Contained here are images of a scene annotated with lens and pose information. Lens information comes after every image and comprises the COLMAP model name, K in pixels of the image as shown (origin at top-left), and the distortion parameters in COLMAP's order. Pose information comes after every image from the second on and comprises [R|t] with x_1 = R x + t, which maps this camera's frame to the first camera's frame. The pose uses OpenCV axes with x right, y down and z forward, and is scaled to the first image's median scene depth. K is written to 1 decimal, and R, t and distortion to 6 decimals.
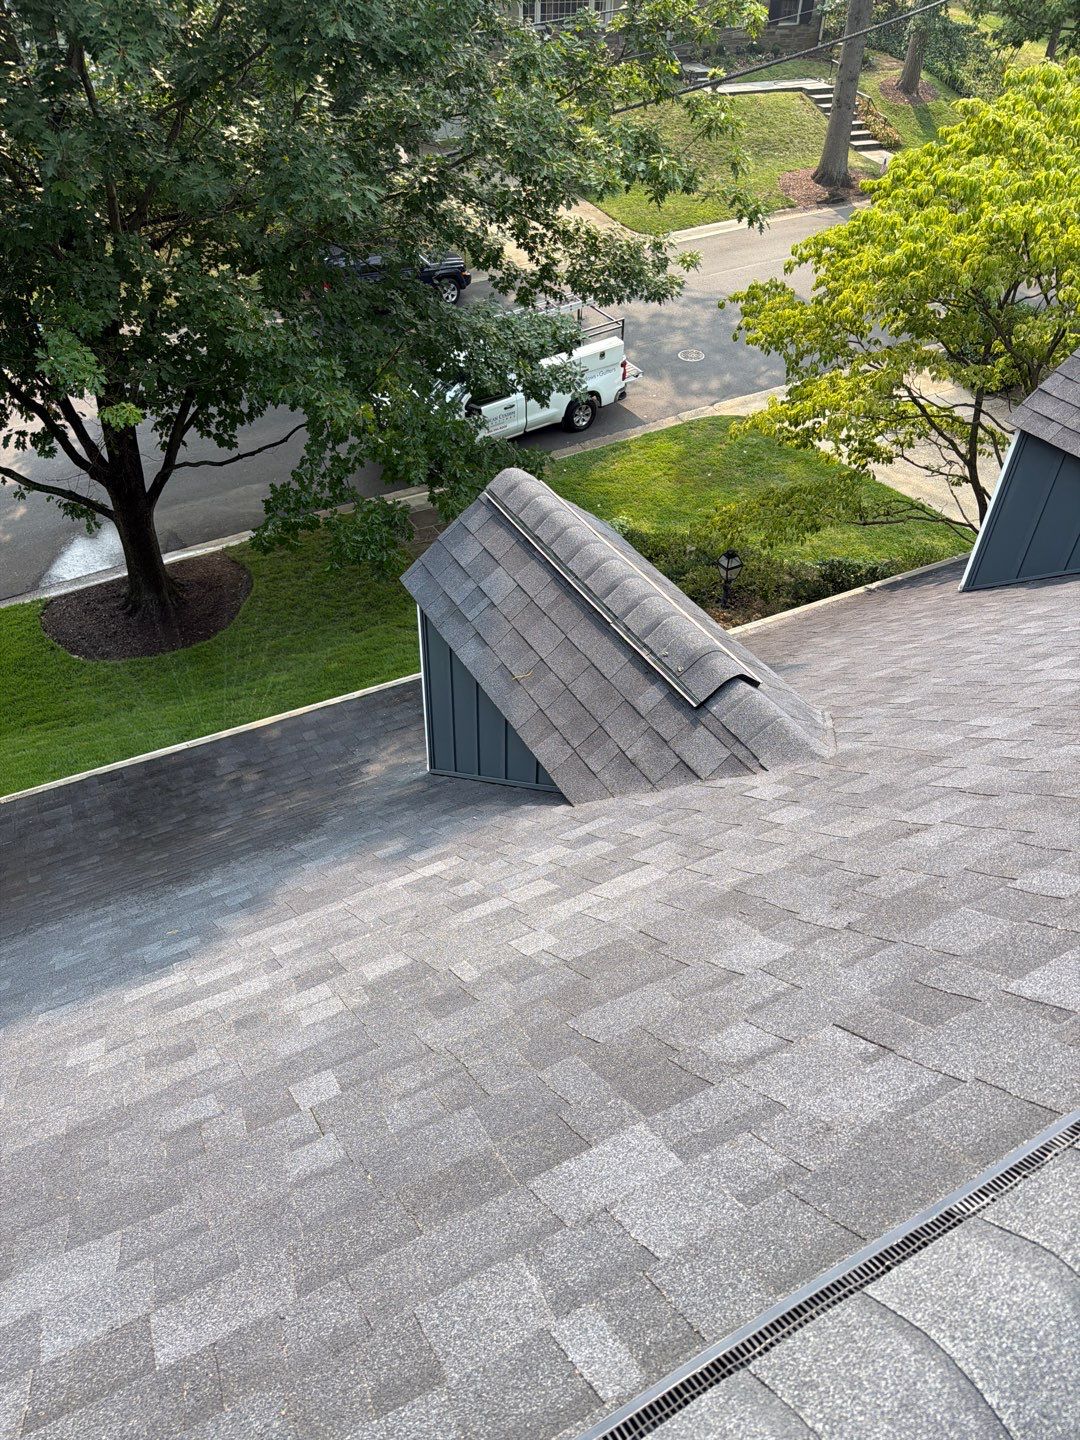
lens RADIAL K [[1041.3, 0, 513.2], [0, 1041.3, 717.5], [0, 0, 1]] dist [-0.002197, -0.007084]
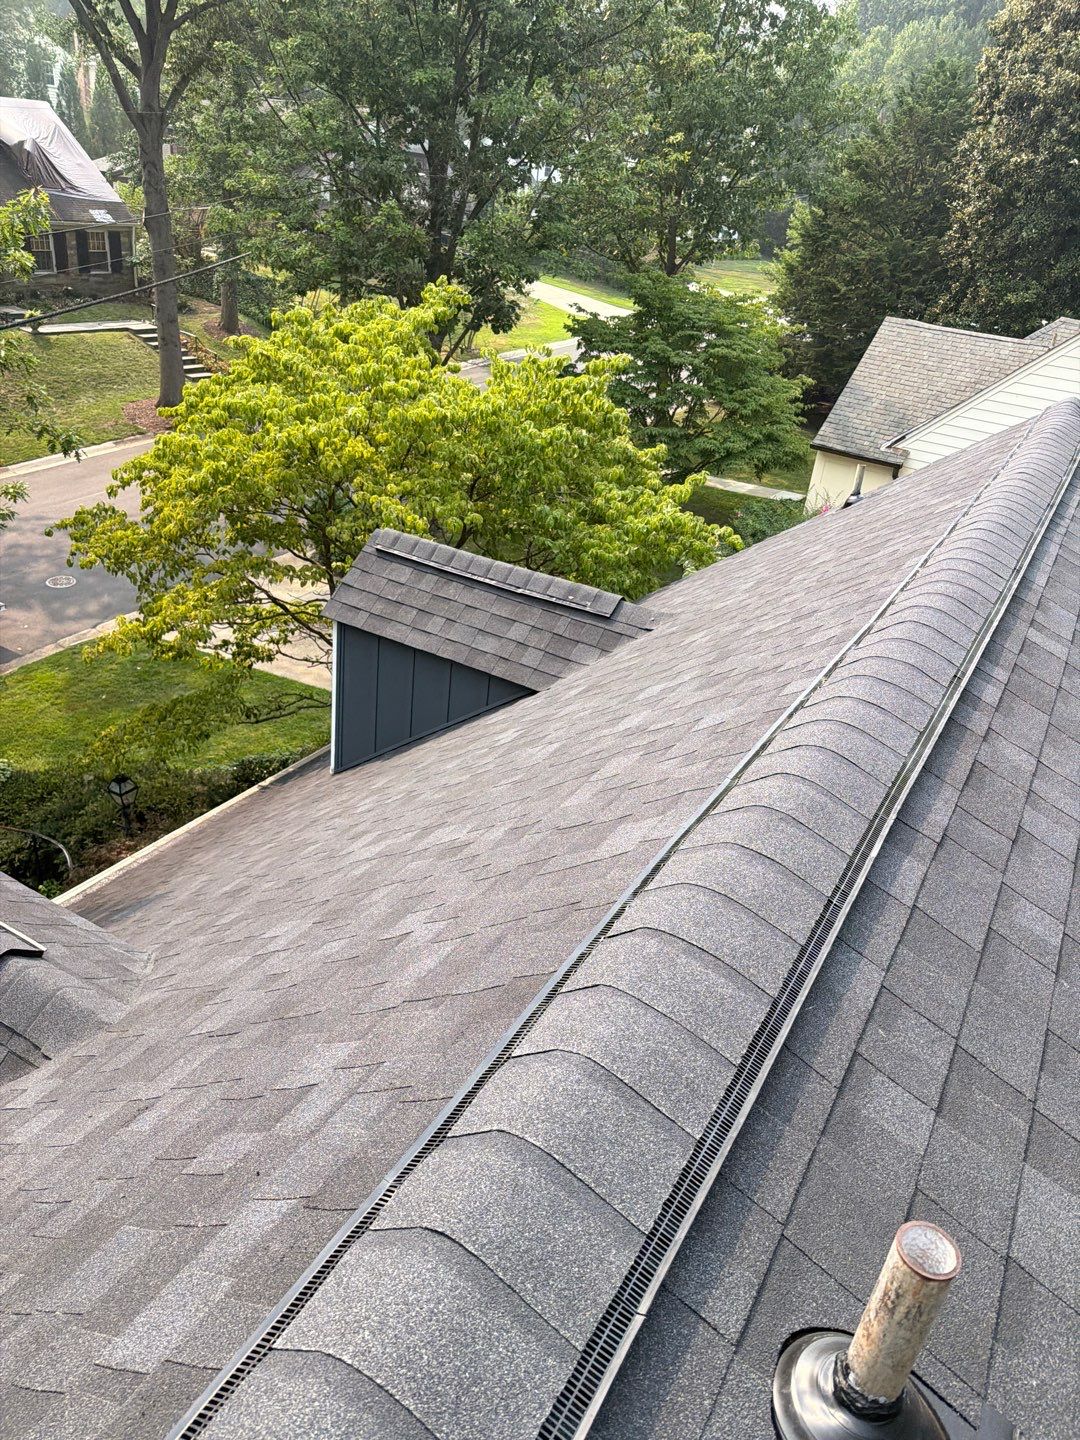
lens RADIAL K [[1024.2, 0, 540.0], [0, 1024.2, 720.0], [0, 0, 1]] dist [-0.020982, -0.003941]
pose [[0.858500, -0.174209, 0.482316, 0.104642], [0.257748, 0.959681, -0.112150, -0.006144], [-0.443332, 0.220597, 0.868789, 0.015881]]
